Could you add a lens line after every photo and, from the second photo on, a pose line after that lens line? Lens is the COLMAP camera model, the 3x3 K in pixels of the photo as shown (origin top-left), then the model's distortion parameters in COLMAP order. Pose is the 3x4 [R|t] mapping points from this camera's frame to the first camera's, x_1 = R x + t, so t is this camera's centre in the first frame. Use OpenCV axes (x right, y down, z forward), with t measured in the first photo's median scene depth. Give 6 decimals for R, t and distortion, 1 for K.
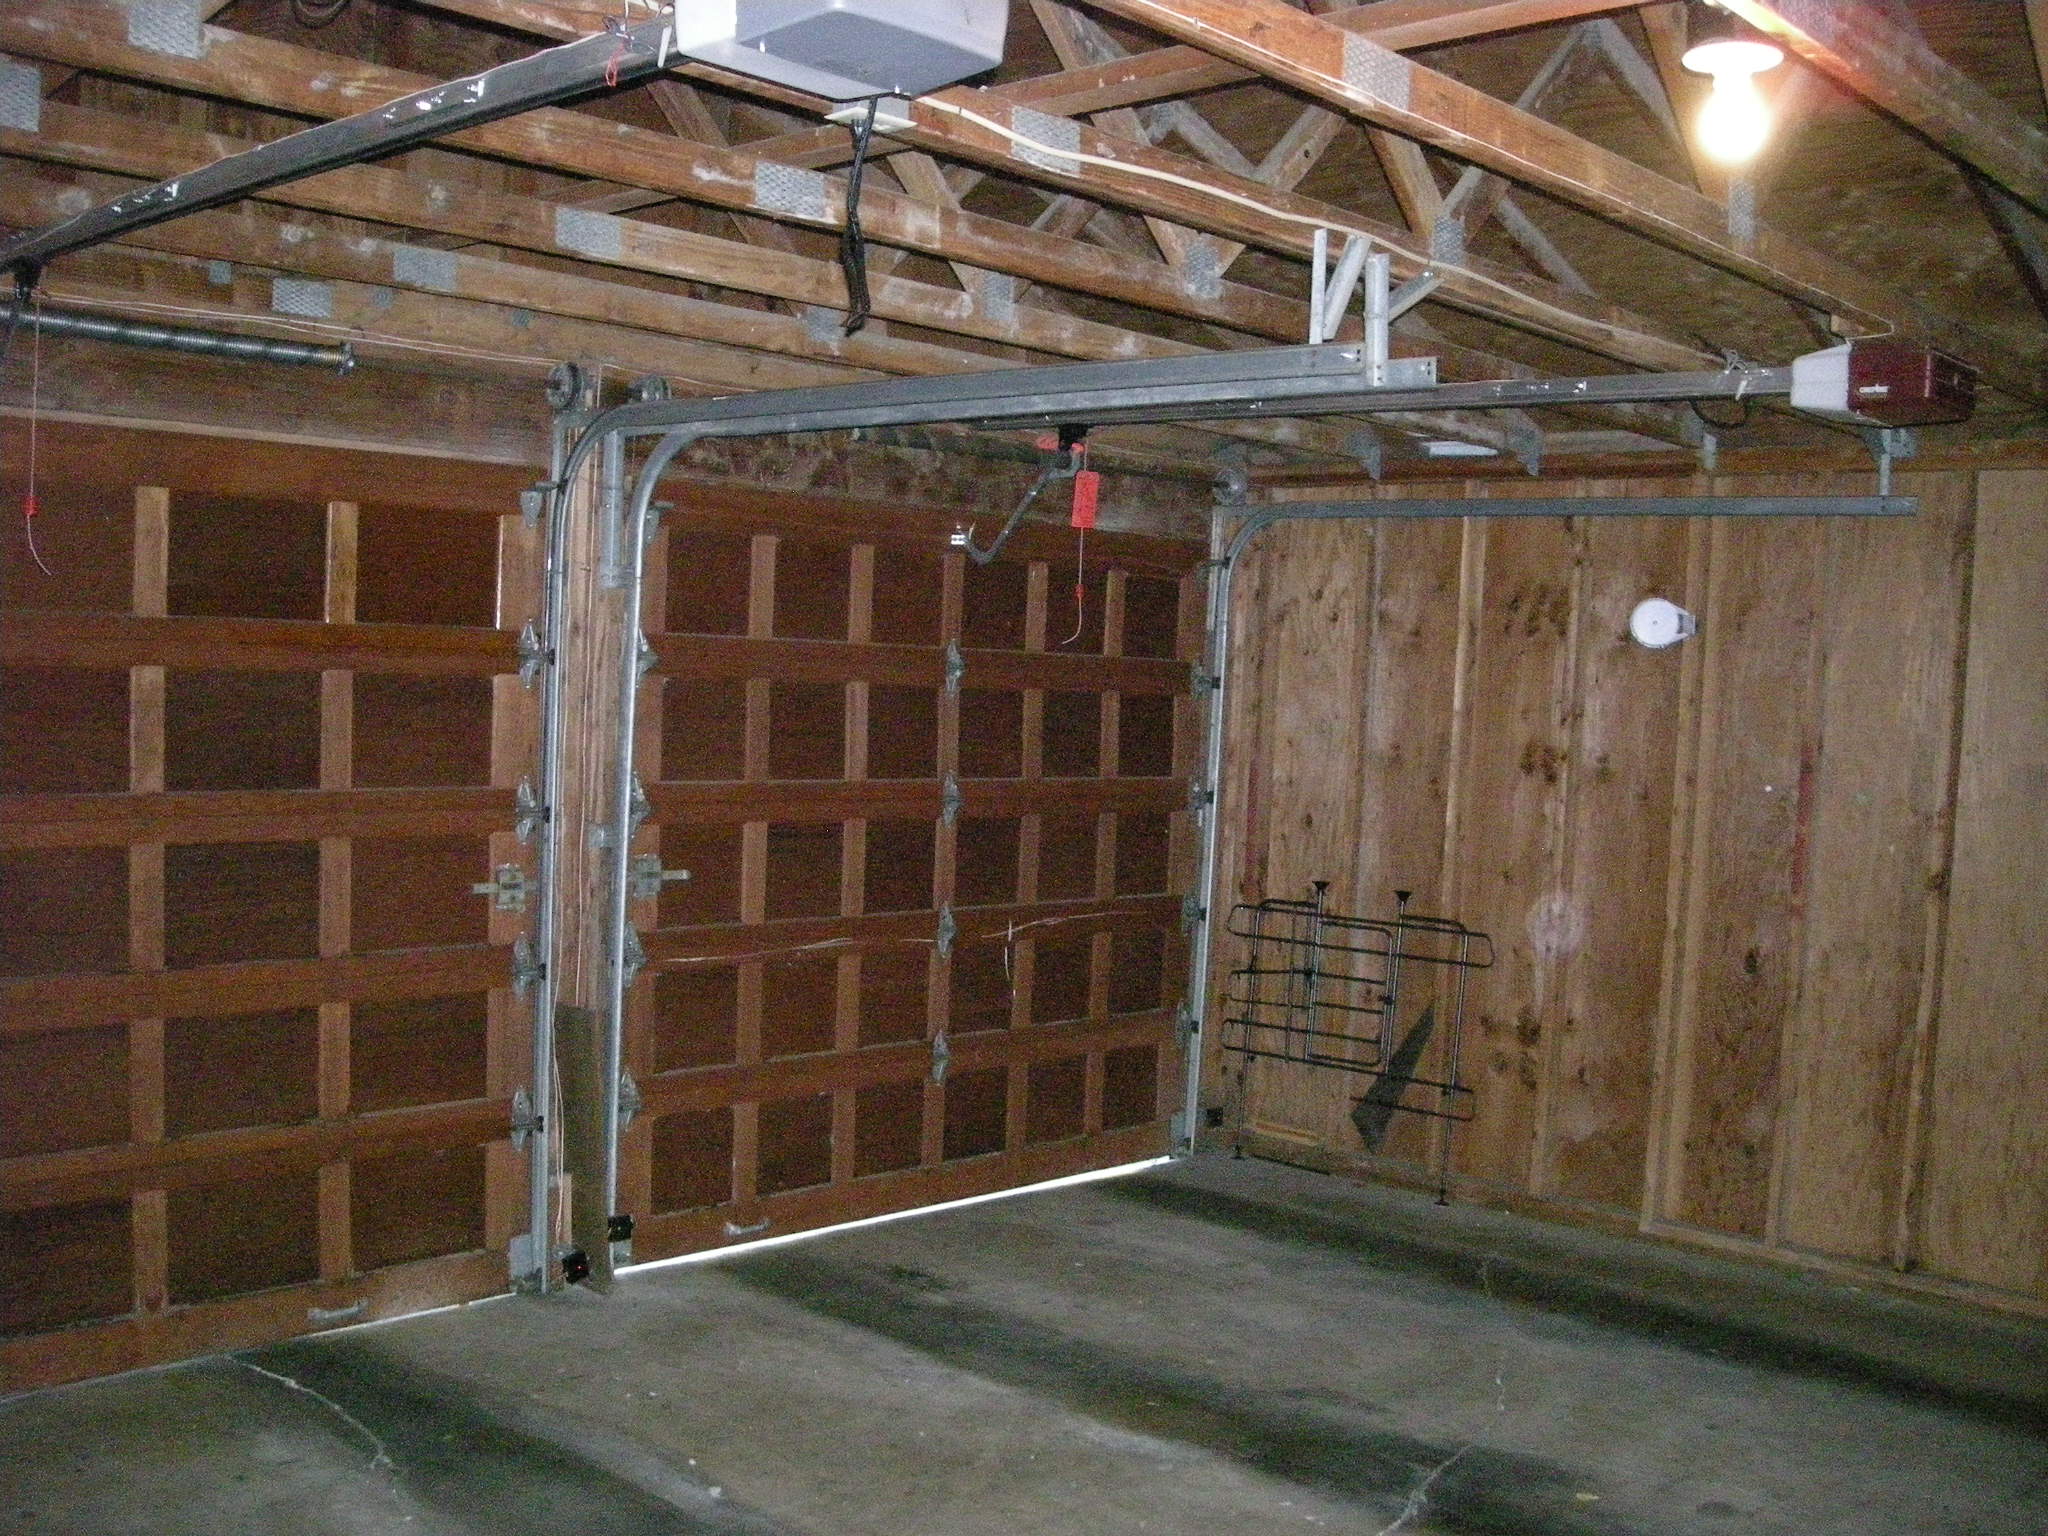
lens RADIAL K [[2093.9, 0, 994.9], [0, 2093.9, 839.8], [0, 0, 1]] dist [-0.177592, 0.104599]
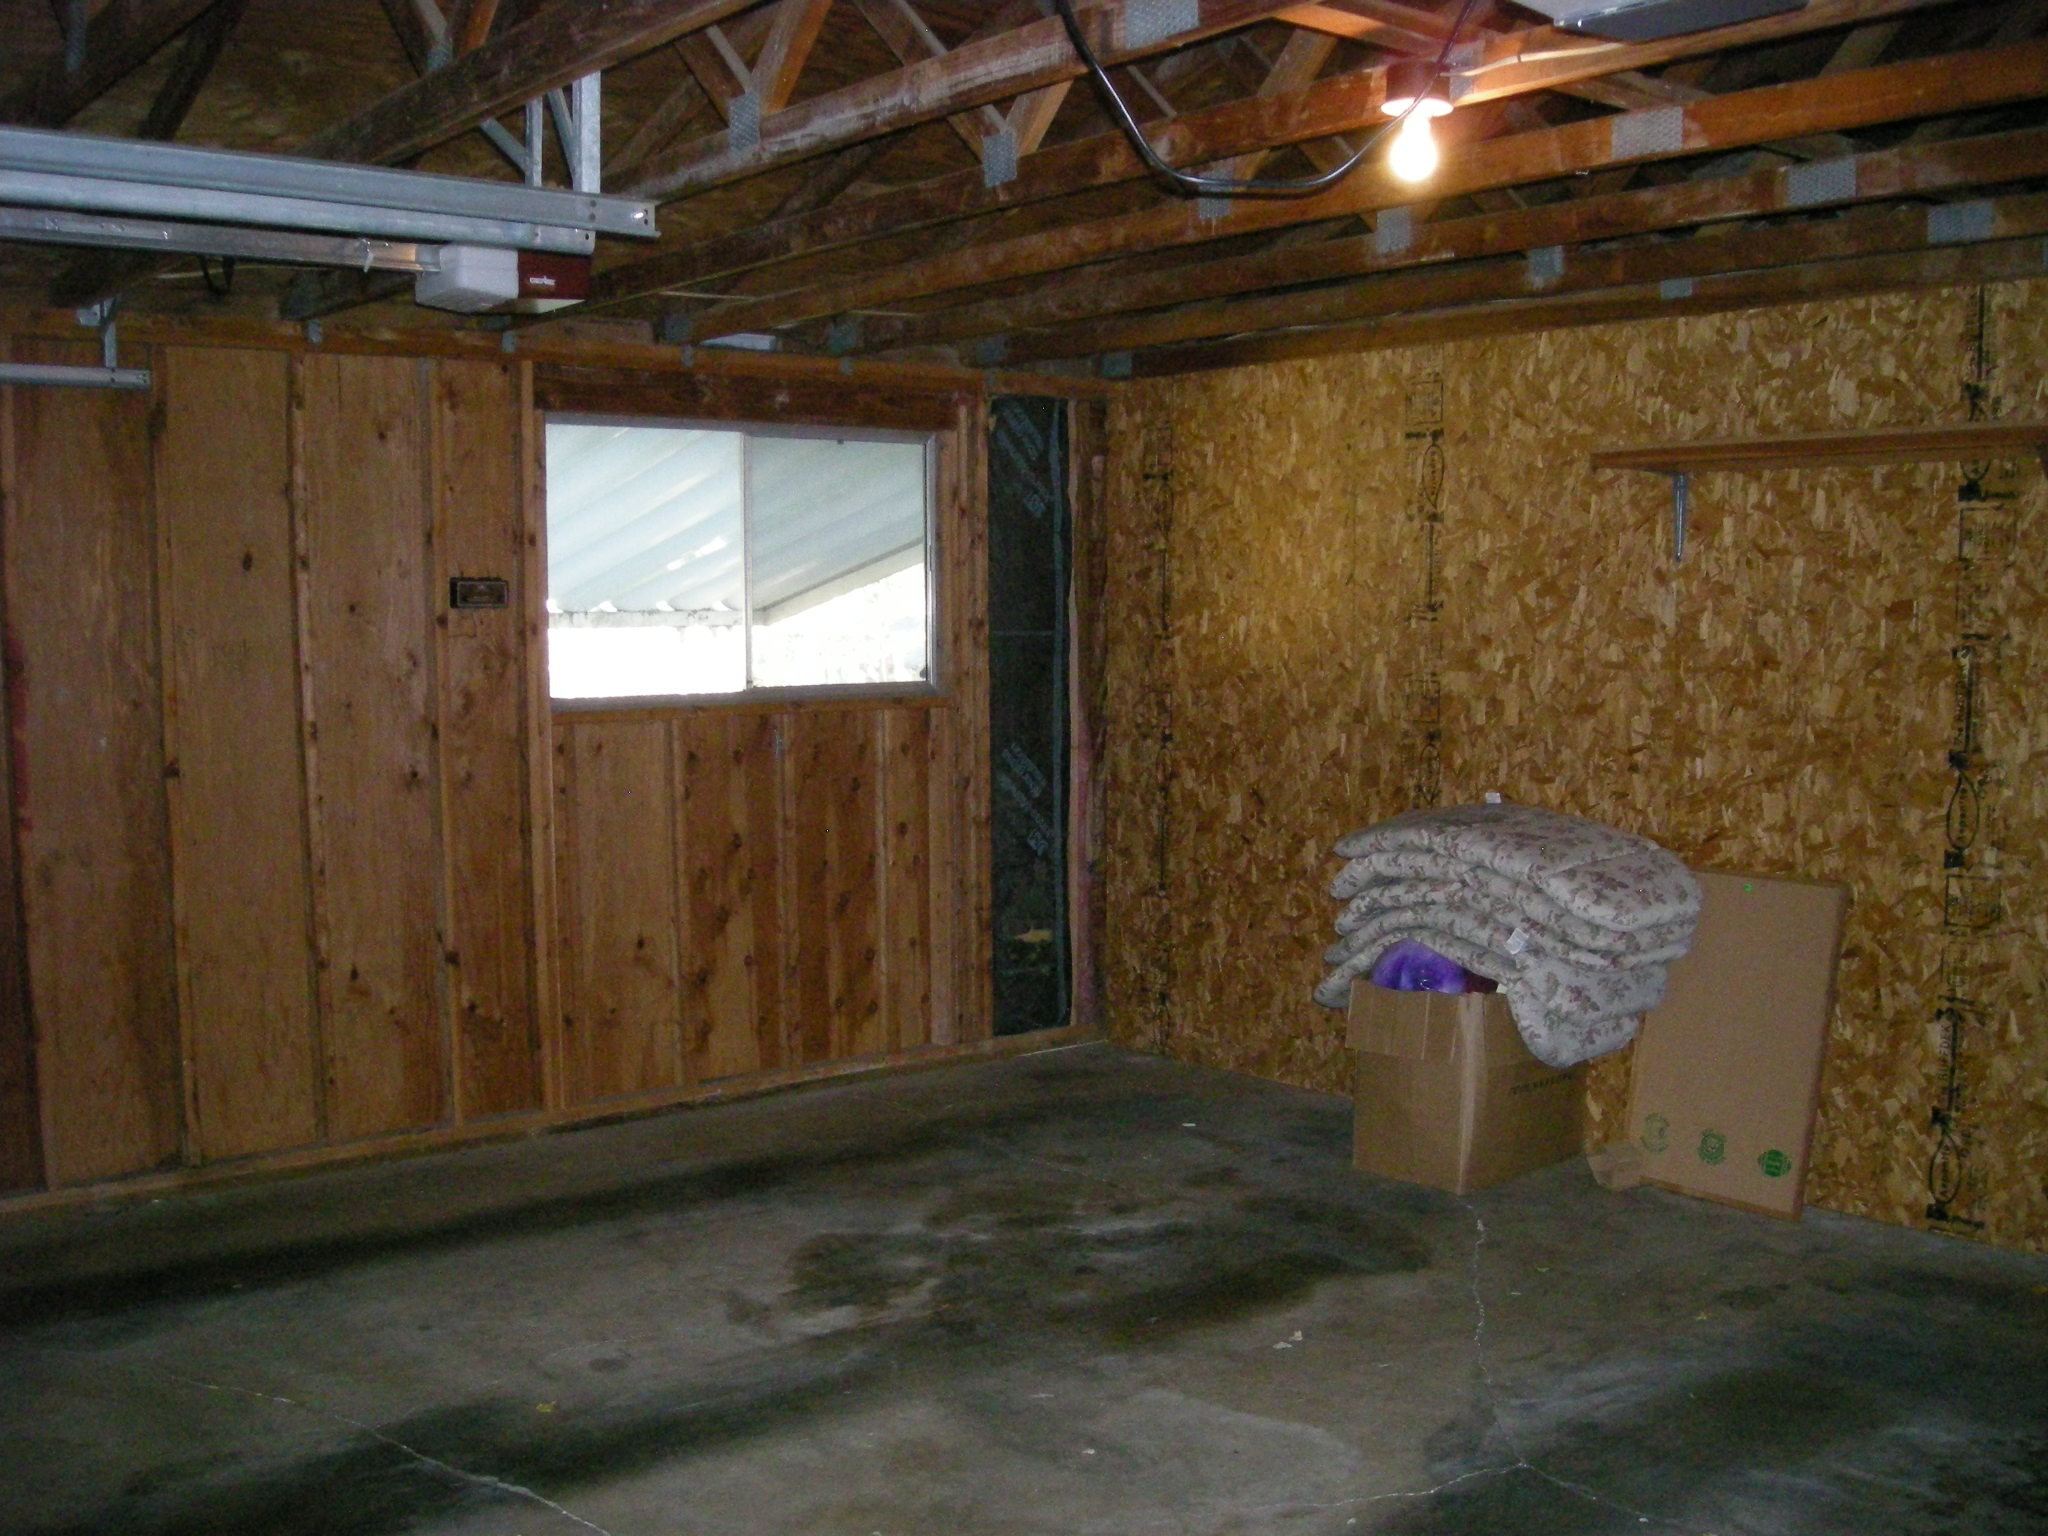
lens RADIAL K [[2093.9, 0, 994.9], [0, 2093.9, 839.8], [0, 0, 1]] dist [-0.177592, 0.104599]
pose [[0.131946, -0.151060, 0.979679, -0.594540], [0.088537, 0.986166, 0.140136, -0.064004], [-0.987295, 0.068247, 0.143495, 0.614074]]
